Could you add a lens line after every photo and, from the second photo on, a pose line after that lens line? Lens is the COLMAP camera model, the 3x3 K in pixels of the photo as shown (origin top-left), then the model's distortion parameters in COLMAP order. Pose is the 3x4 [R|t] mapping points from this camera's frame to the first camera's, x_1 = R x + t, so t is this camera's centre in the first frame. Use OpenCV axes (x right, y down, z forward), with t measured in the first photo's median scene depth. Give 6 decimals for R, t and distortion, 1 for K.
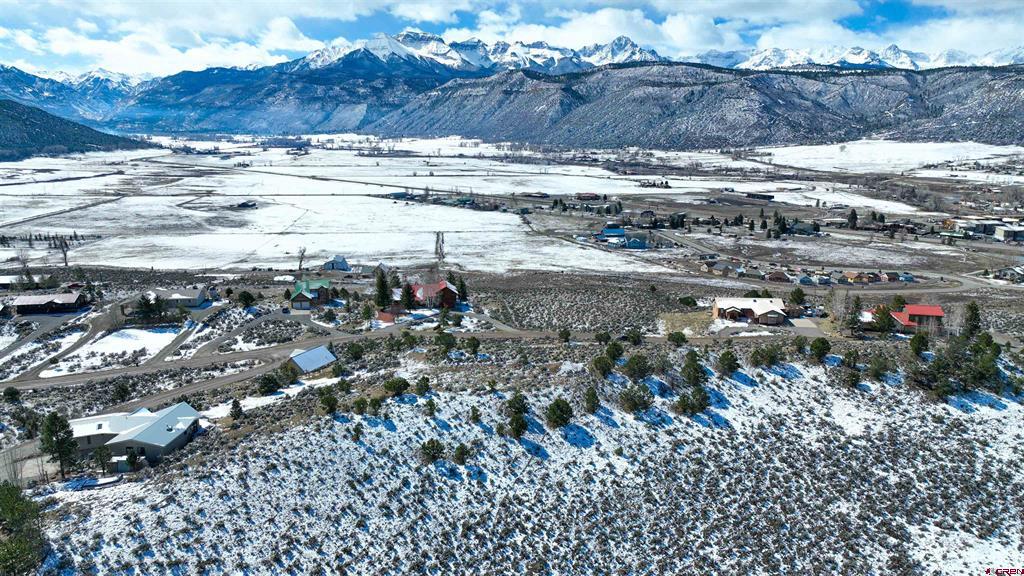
lens RADIAL K [[734.2, 0, 521.6], [0, 734.2, 294.5], [0, 0, 1]] dist [-0.002505, 0.016020]
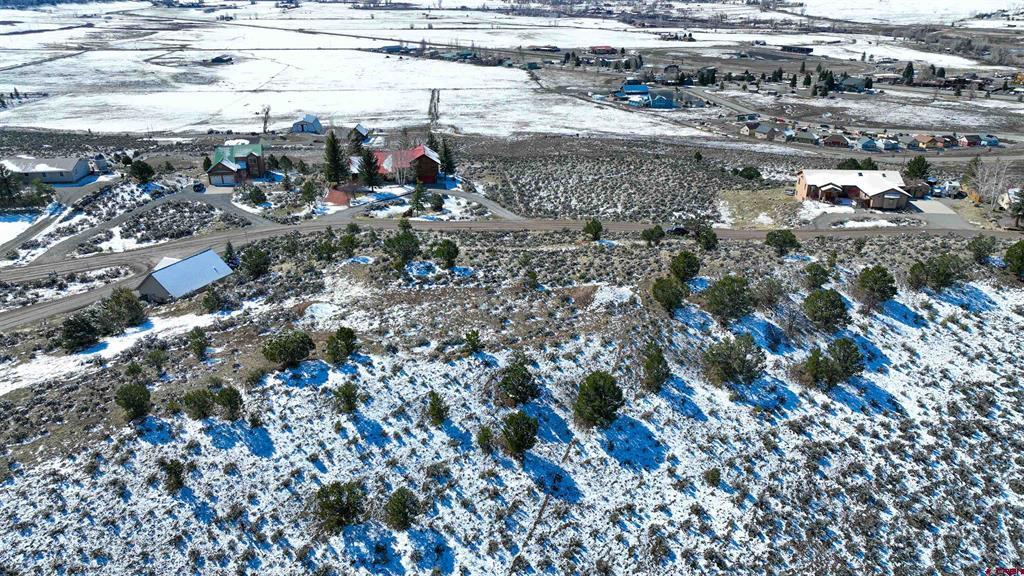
lens RADIAL K [[734.2, 0, 521.1], [0, 734.2, 291.9], [0, 0, 1]] dist [-0.002505, 0.016020]
pose [[0.999942, 0.001545, -0.010661, 0.000345], [0.000356, 0.984389, 0.176005, -0.001706], [0.010767, -0.175998, 0.984332, 0.108915]]
